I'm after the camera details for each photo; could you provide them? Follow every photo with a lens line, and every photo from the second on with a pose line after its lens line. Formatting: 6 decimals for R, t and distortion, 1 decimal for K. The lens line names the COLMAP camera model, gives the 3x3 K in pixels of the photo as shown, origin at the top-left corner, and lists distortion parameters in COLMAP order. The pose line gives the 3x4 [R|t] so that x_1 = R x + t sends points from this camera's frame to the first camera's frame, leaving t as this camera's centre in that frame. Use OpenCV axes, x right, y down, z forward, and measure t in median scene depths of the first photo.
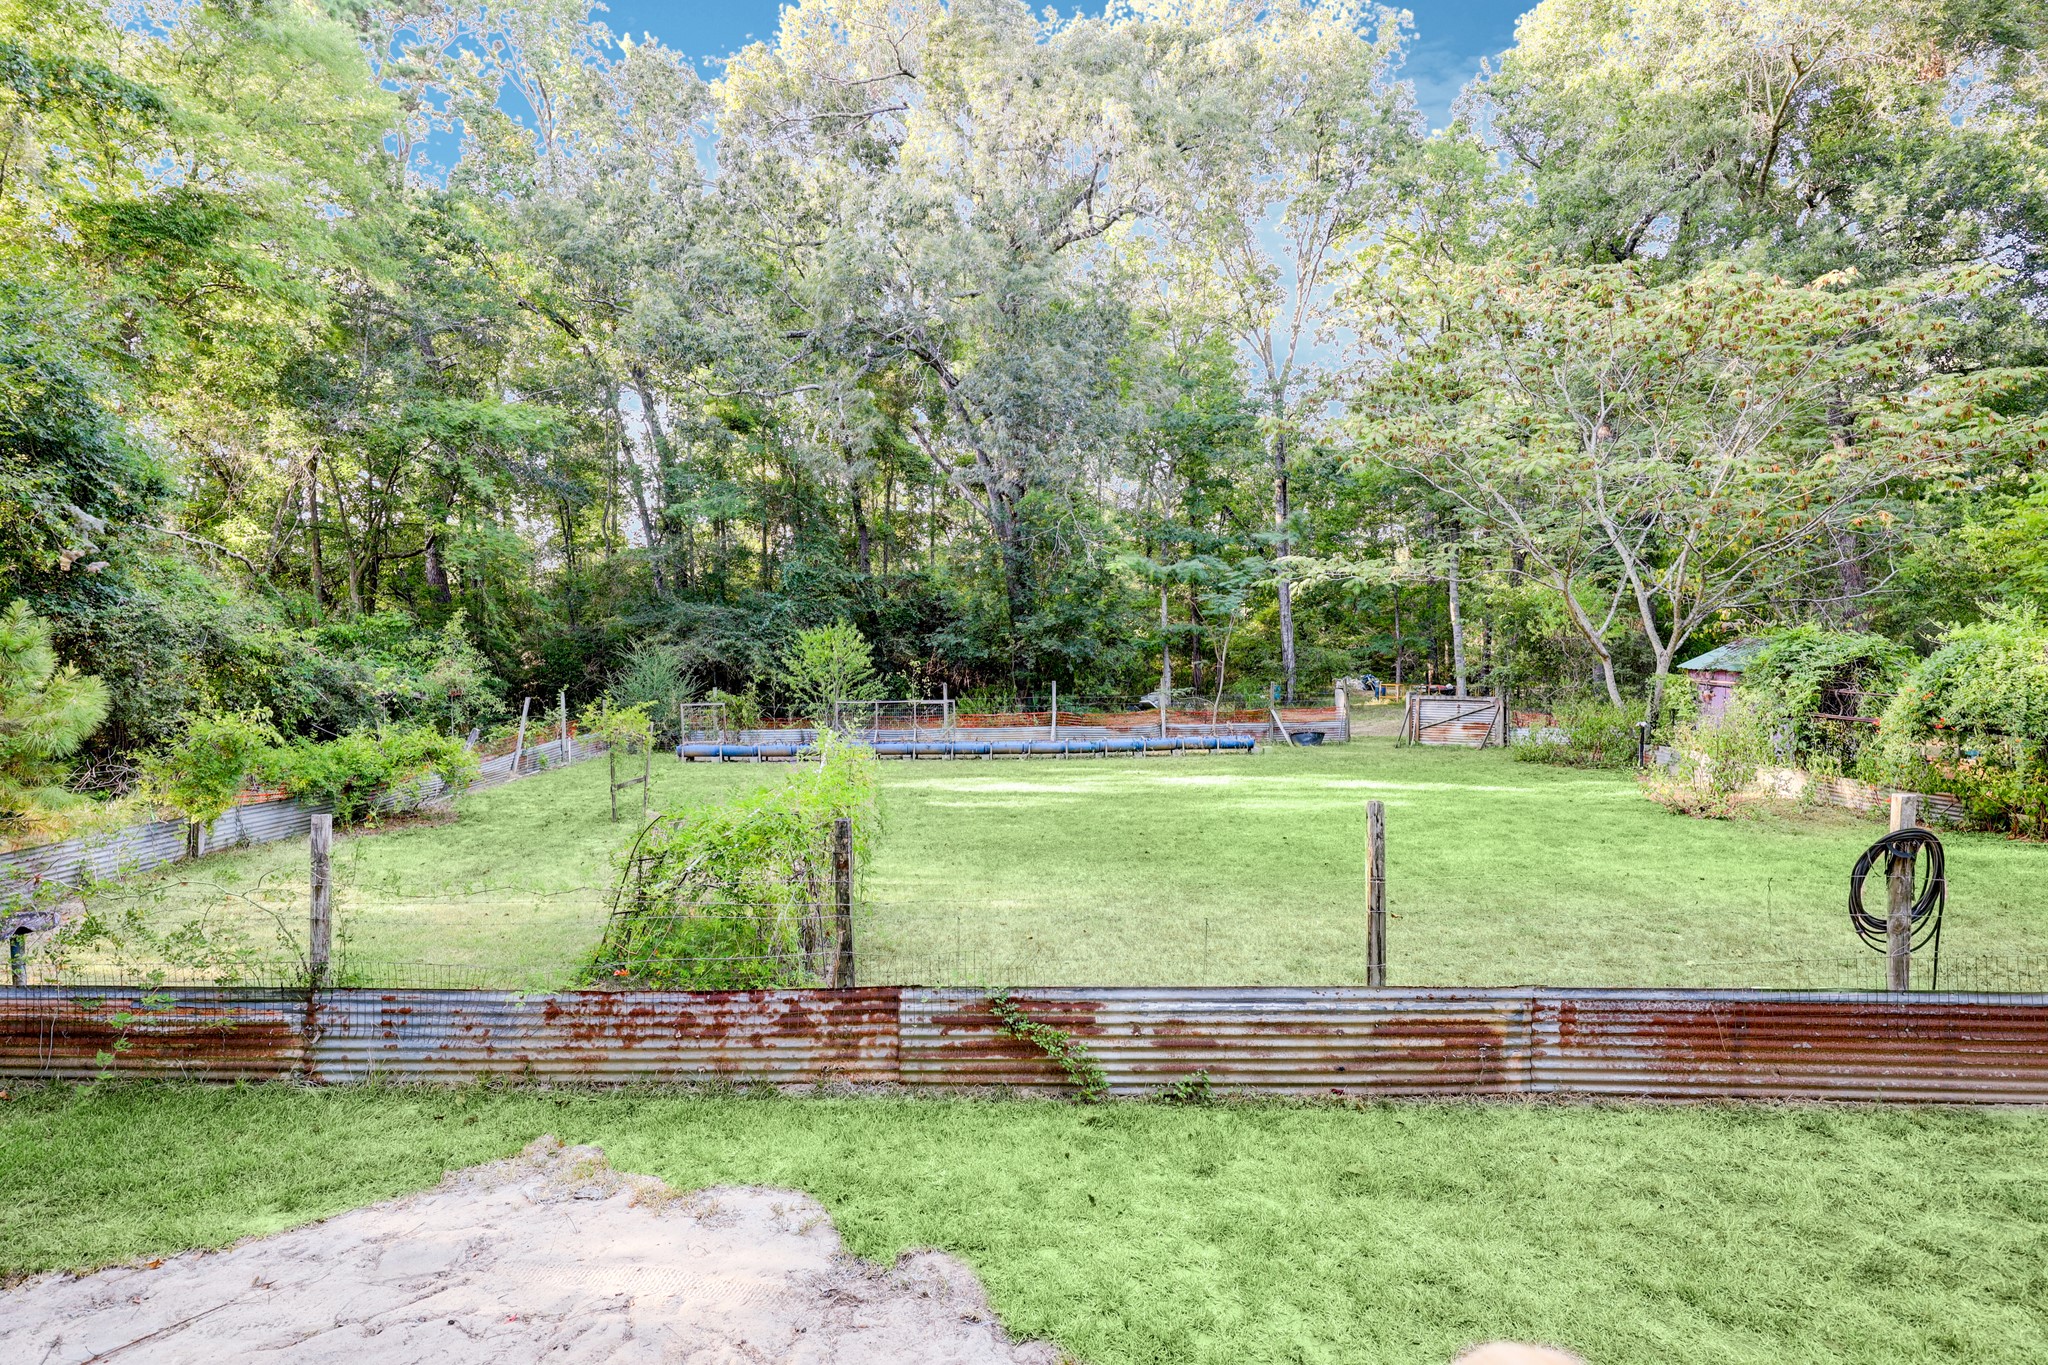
lens RADIAL K [[981.9, 0, 1024.0], [0, 981.9, 682.5], [0, 0, 1]] dist [0.000719, 0.000075]
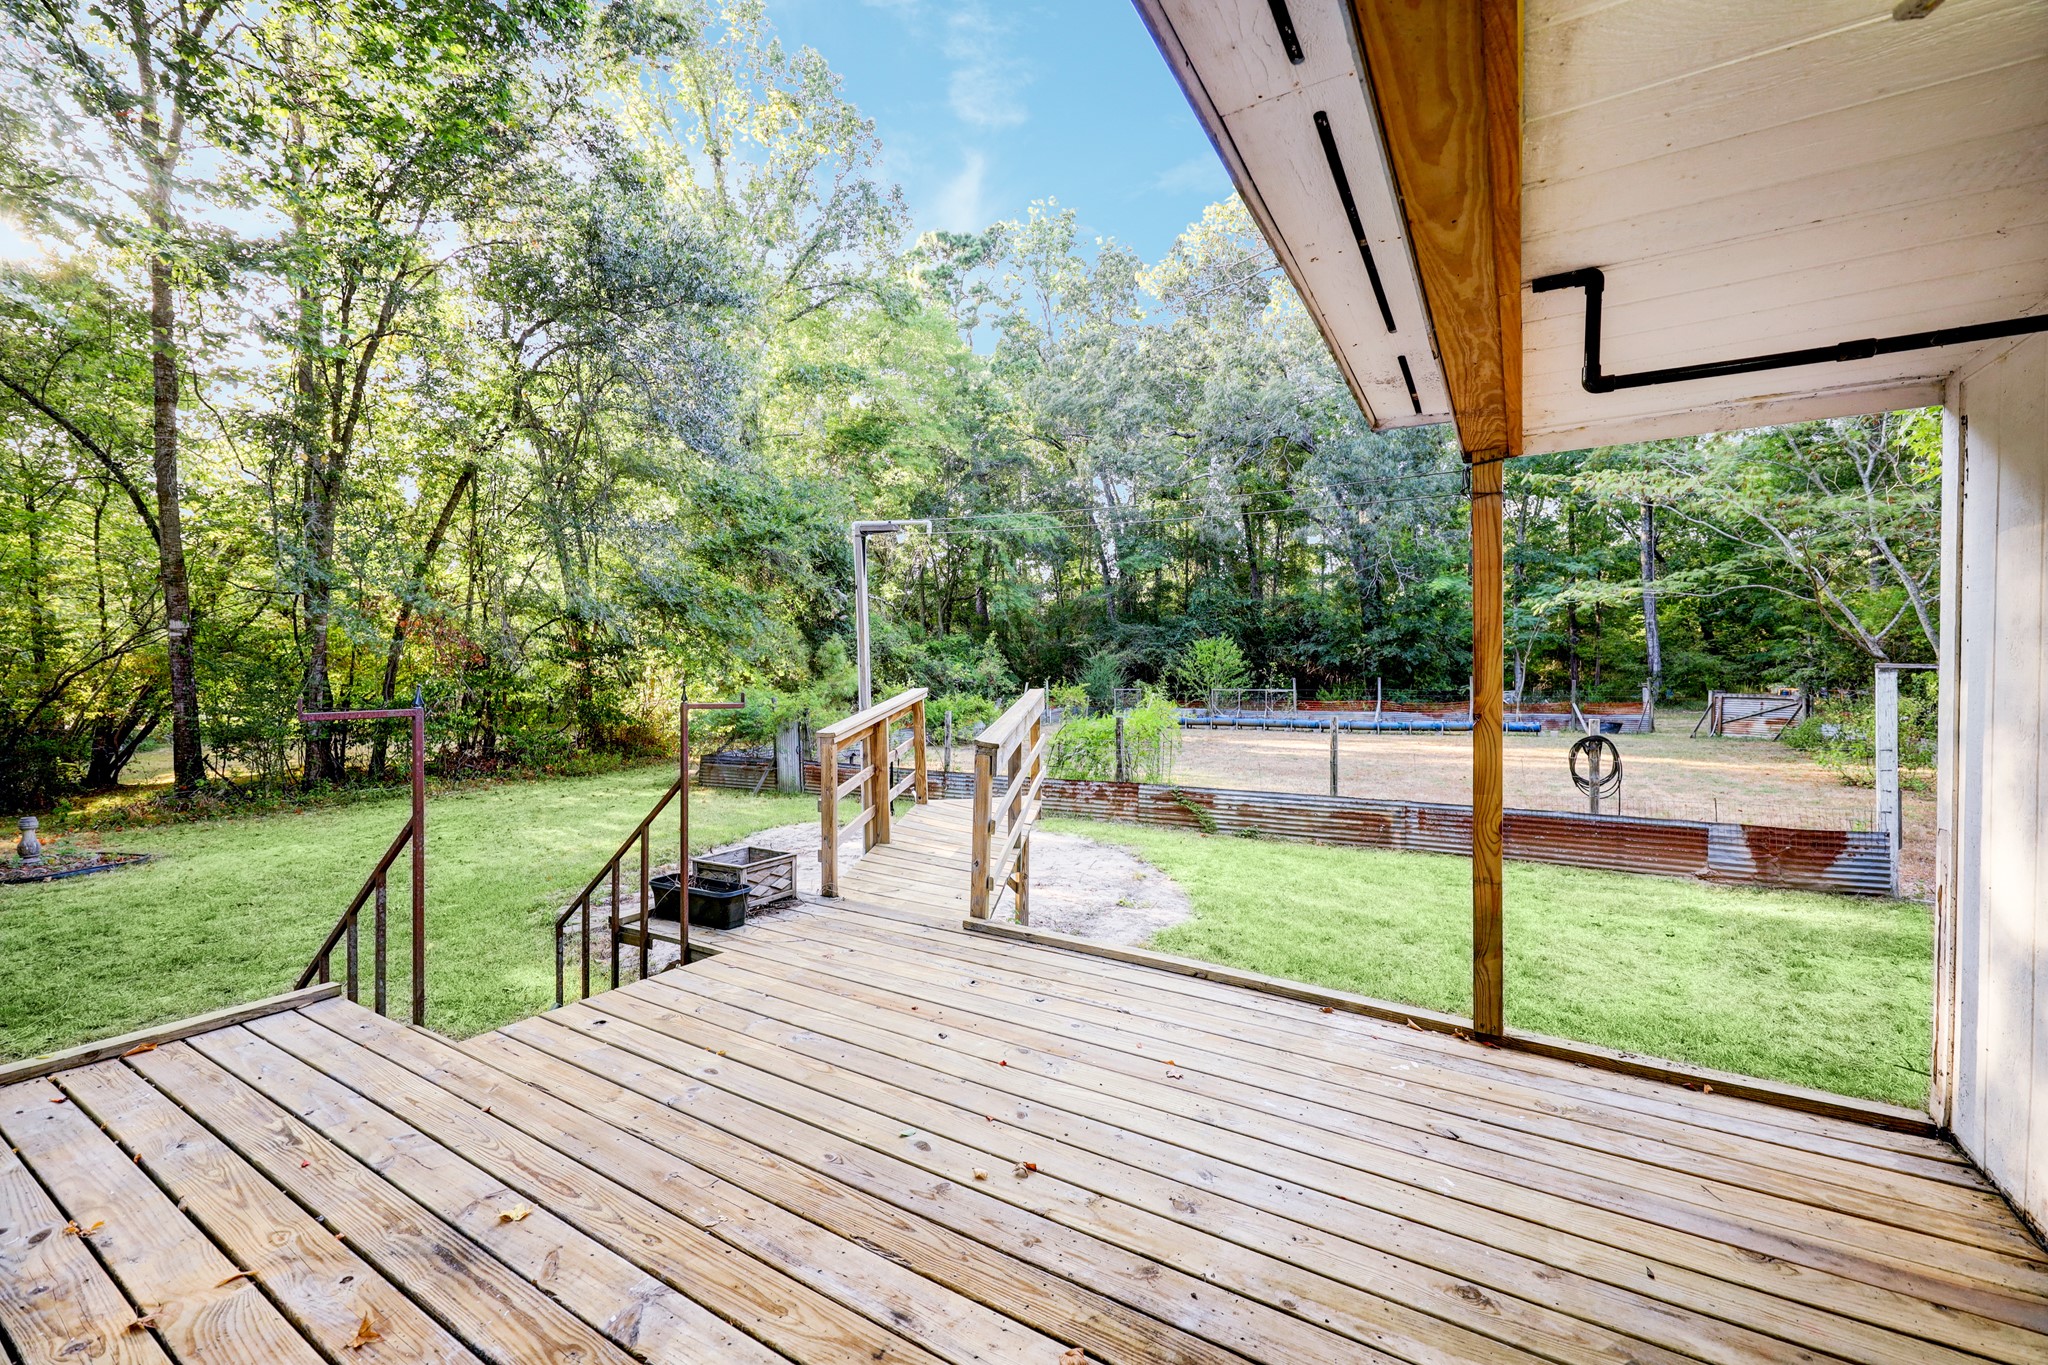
lens RADIAL K [[838.3, 0, 1024.0], [0, 838.3, 682.5], [0, 0, 1]] dist [0.001504, 0.000463]
pose [[0.884092, 0.013508, -0.467118, 0.151108], [-0.014769, 0.999890, 0.000962, 0.012213], [0.467080, 0.006048, 0.884194, -0.258418]]
